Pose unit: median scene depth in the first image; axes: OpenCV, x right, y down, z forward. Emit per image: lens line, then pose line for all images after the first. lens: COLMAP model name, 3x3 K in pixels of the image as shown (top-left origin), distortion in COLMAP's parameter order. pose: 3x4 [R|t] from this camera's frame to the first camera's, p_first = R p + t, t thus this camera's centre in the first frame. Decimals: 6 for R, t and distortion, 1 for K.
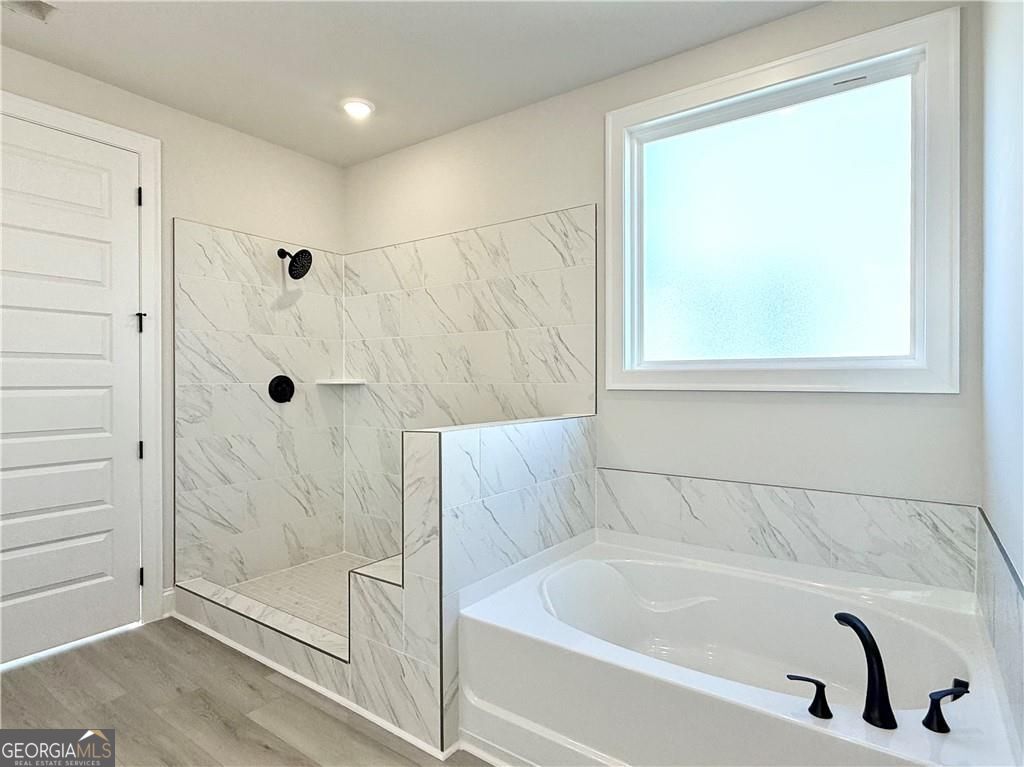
lens RADIAL K [[557.8, 0, 512.0], [0, 557.8, 383.5], [0, 0, 1]] dist [0.001265, 0.000278]
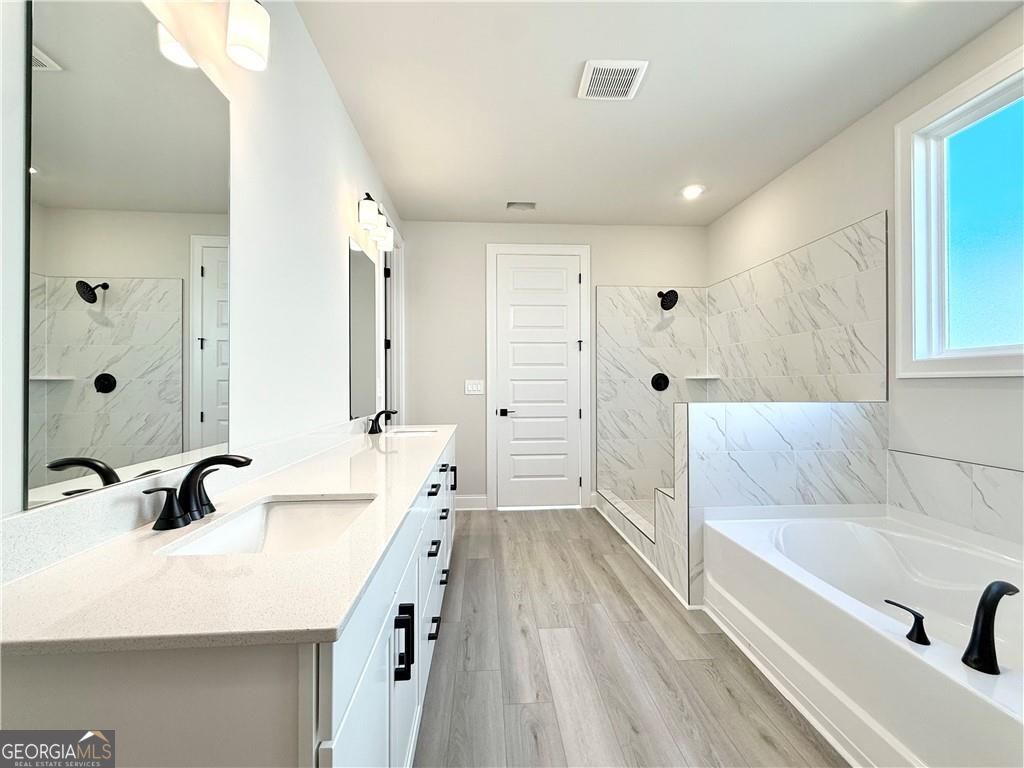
lens RADIAL K [[447.7, 0, 515.1], [0, 447.7, 381.3], [0, 0, 1]] dist [0.000325, 0.000193]
pose [[0.638320, -0.006209, -0.769746, 0.349641], [-0.002104, 0.999950, -0.009810, 0.025595], [0.769768, 0.007881, 0.638275, -0.124746]]
